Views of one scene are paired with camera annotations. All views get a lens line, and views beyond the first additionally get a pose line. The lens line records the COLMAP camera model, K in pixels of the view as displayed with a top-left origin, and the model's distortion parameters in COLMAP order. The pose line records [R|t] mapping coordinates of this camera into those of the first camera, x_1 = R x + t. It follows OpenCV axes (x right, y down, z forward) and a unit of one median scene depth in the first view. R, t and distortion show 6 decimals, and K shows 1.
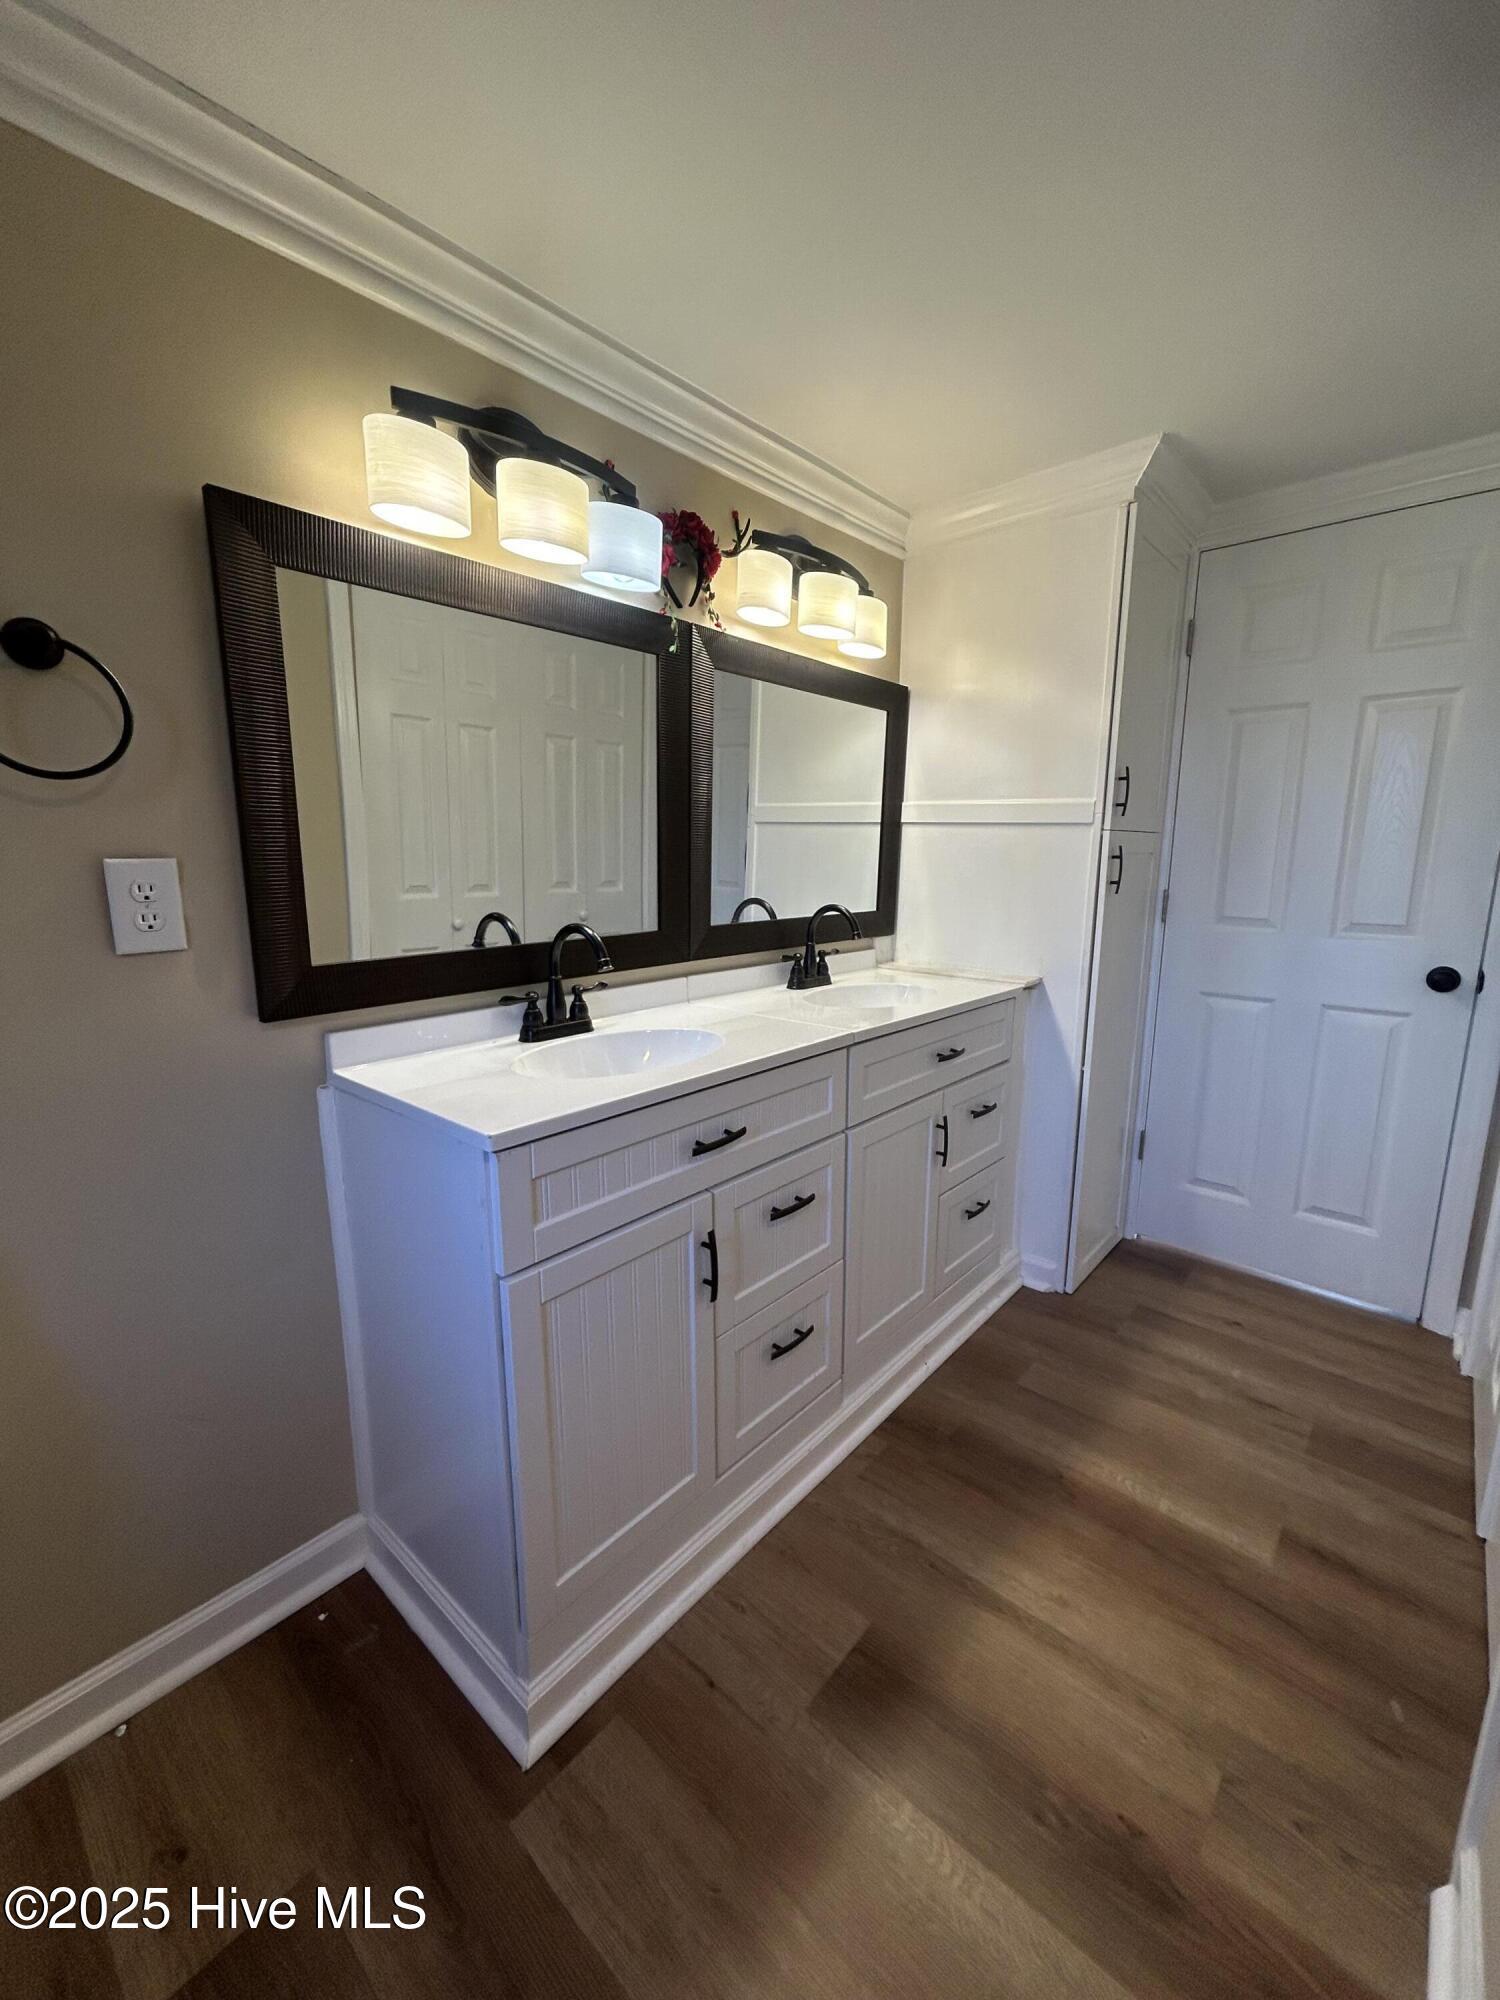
lens RADIAL K [[806.4, 0, 755.5], [0, 806.4, 1001.6], [0, 0, 1]] dist [0.001531, -0.000174]
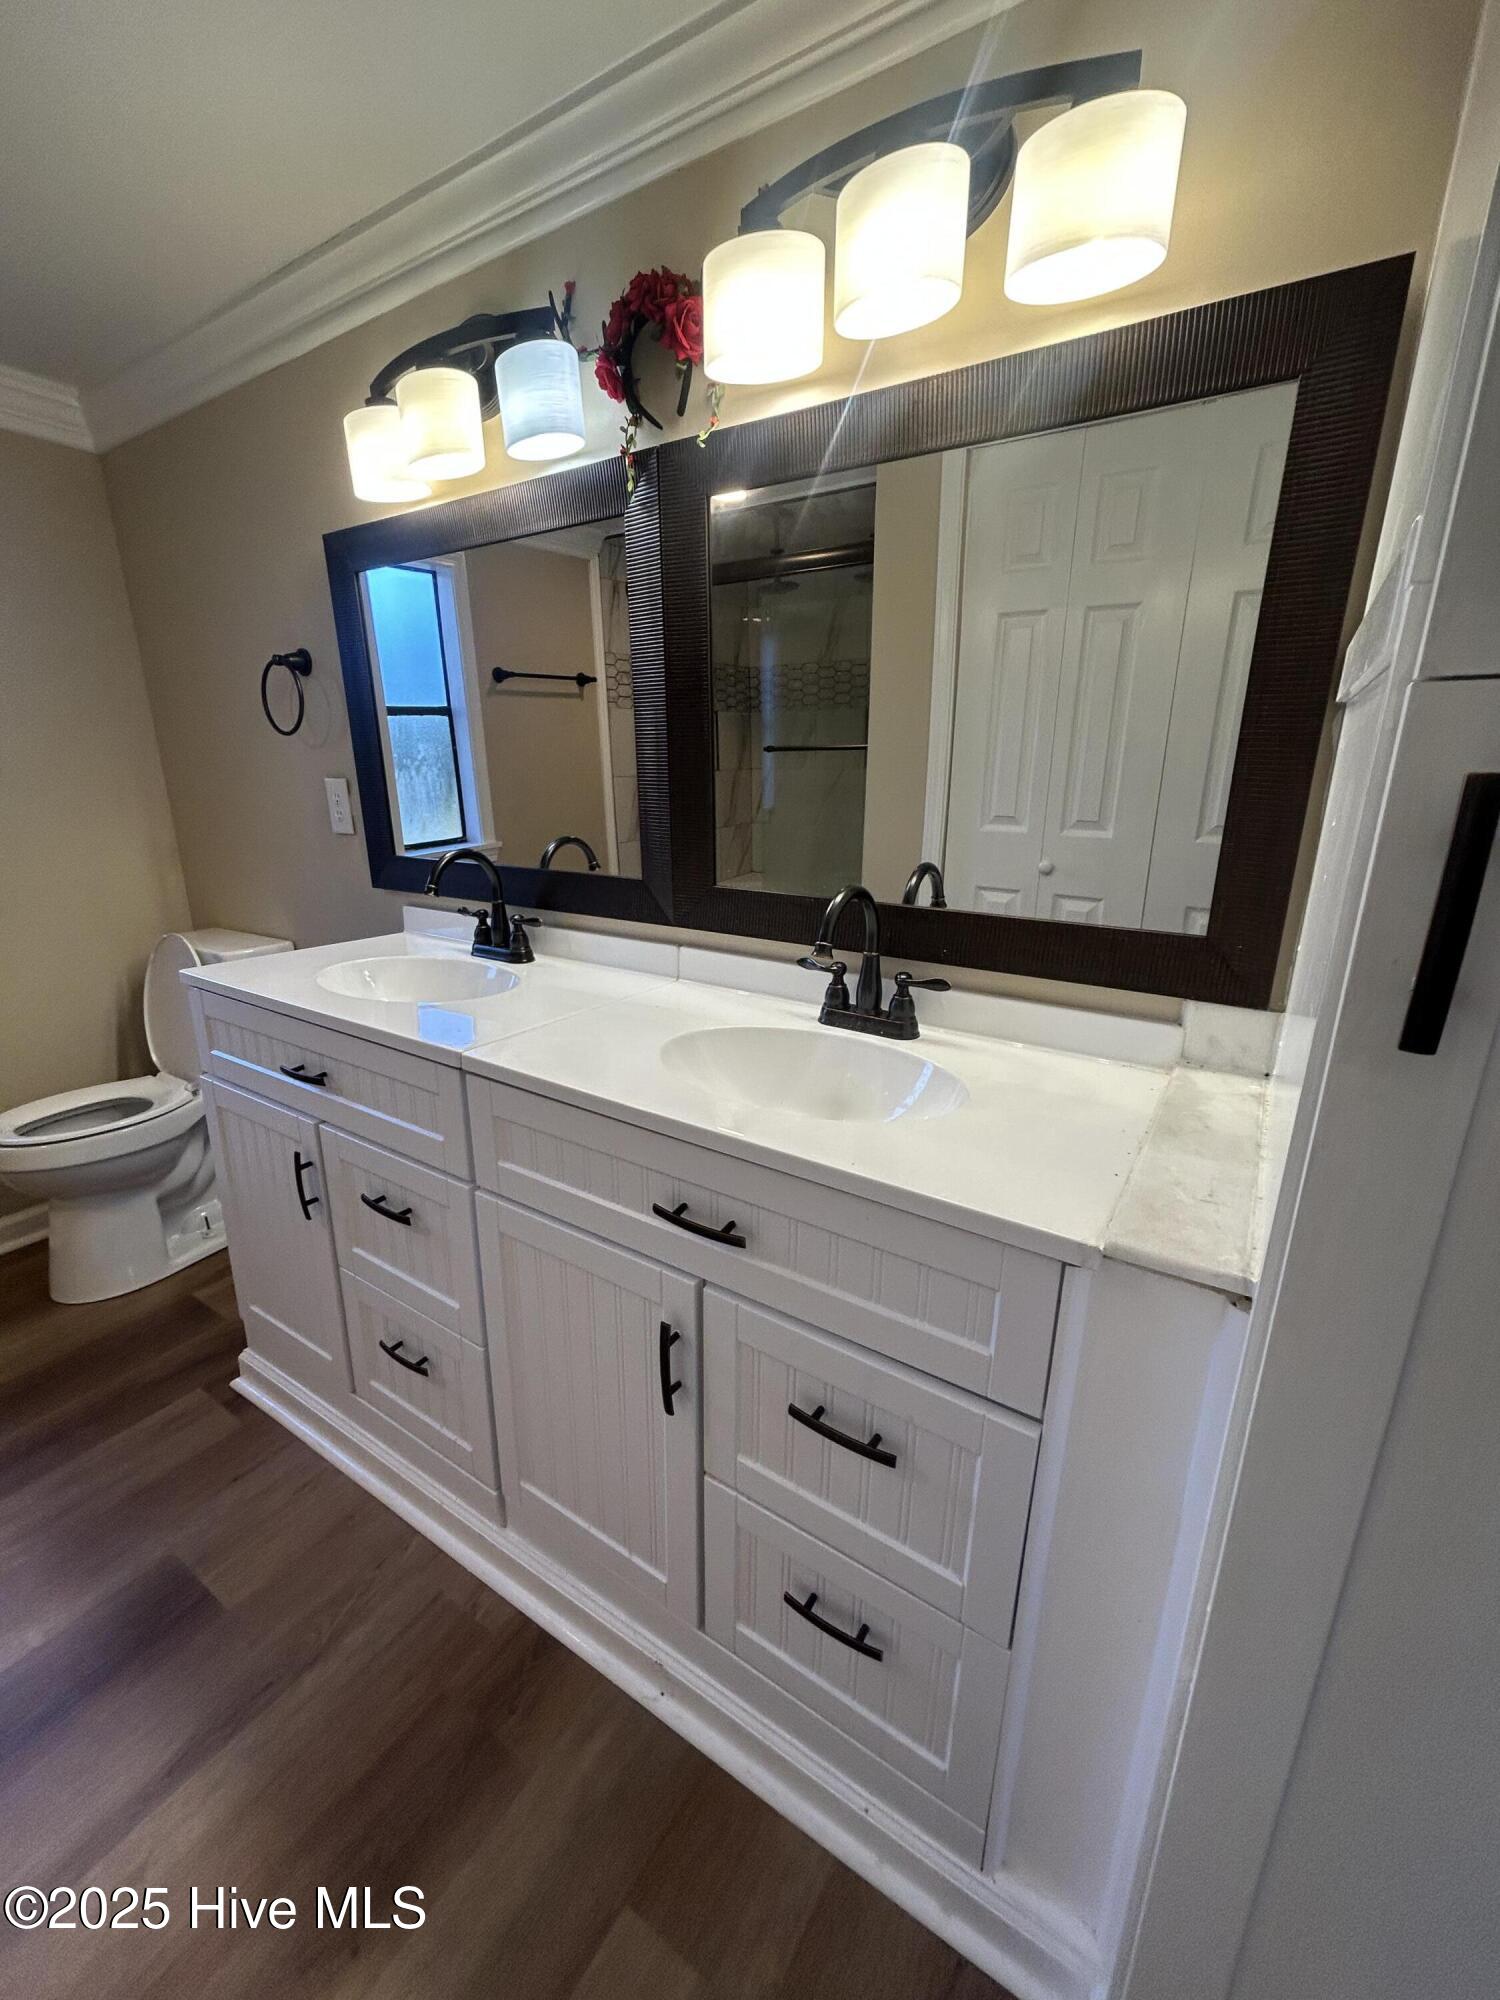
lens RADIAL K [[806.4, 0, 751.7], [0, 806.4, 997.7], [0, 0, 1]] dist [0.001531, -0.000174]
pose [[0.149399, 0.271342, -0.950817, 0.855717], [-0.187463, 0.951942, 0.242207, -0.234539], [0.970844, 0.142058, 0.193085, 1.191767]]
